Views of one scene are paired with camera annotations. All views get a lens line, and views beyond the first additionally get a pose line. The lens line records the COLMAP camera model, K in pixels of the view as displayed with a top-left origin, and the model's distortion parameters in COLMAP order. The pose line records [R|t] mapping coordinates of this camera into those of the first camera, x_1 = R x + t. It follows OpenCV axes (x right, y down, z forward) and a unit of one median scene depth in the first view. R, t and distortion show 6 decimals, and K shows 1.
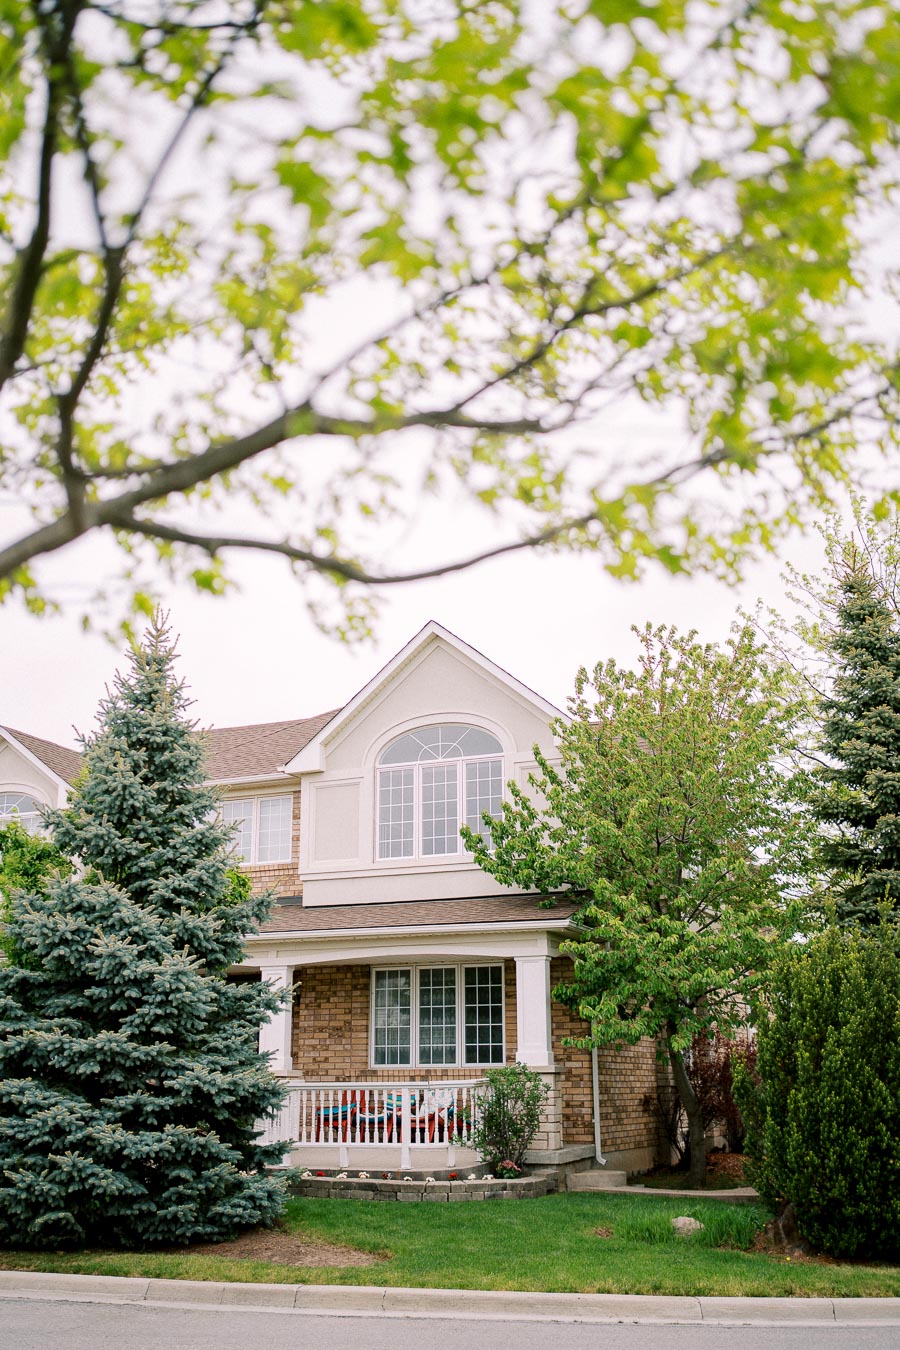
lens RADIAL K [[1336.7, 0, 450.0], [0, 1336.7, 675.0], [0, 0, 1]] dist [0.012560, 0.006105]
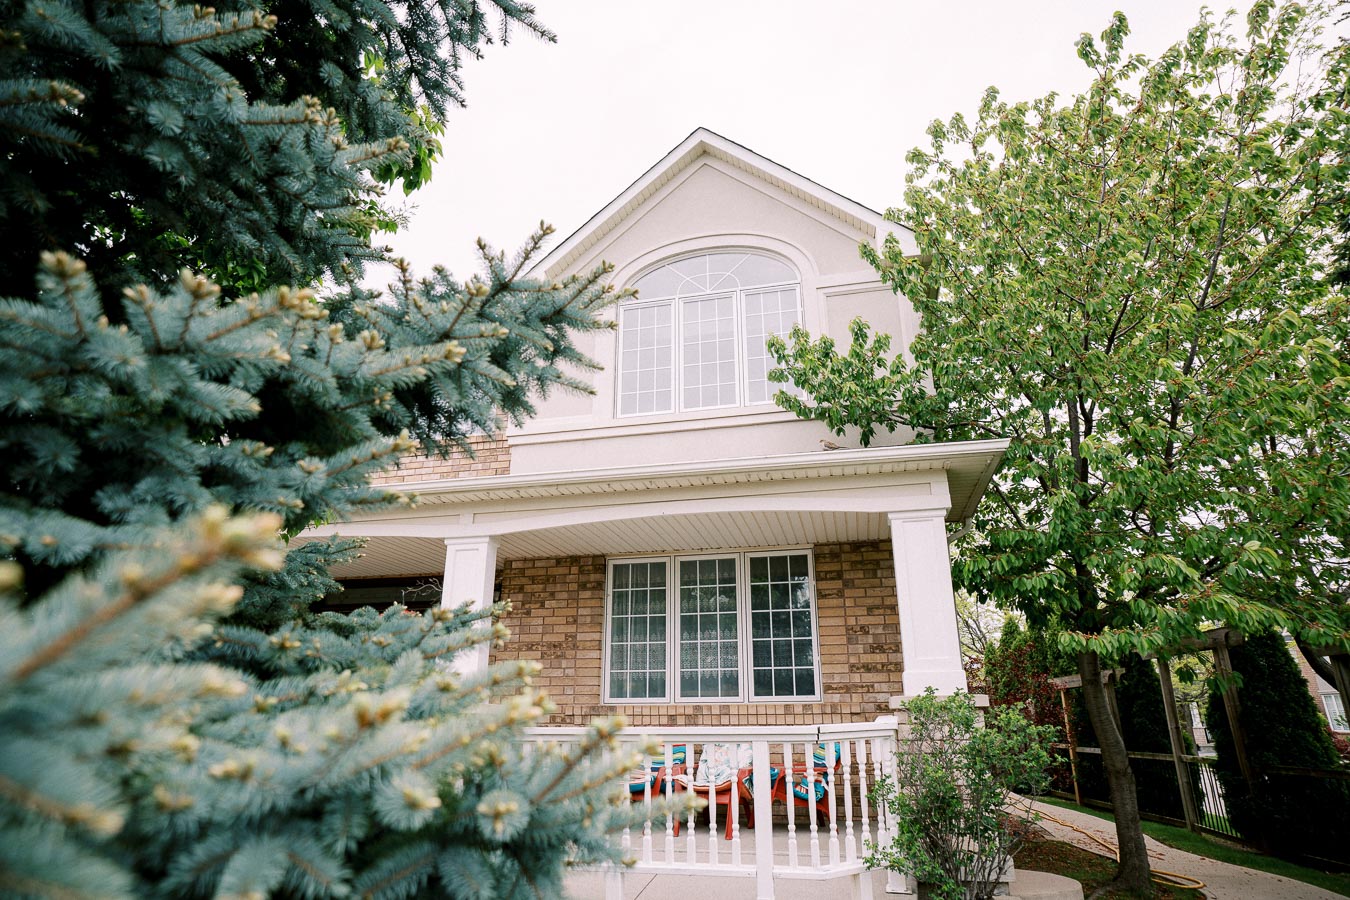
lens RADIAL K [[765.9, 0, 695.4], [0, 765.9, 449.8], [0, 0, 1]] dist [-0.055142, 0.039018]
pose [[0.986122, 0.055828, 0.156353, -0.079877], [-0.049250, 0.997743, -0.045642, 0.178991], [-0.158548, 0.037308, 0.986646, 0.601168]]
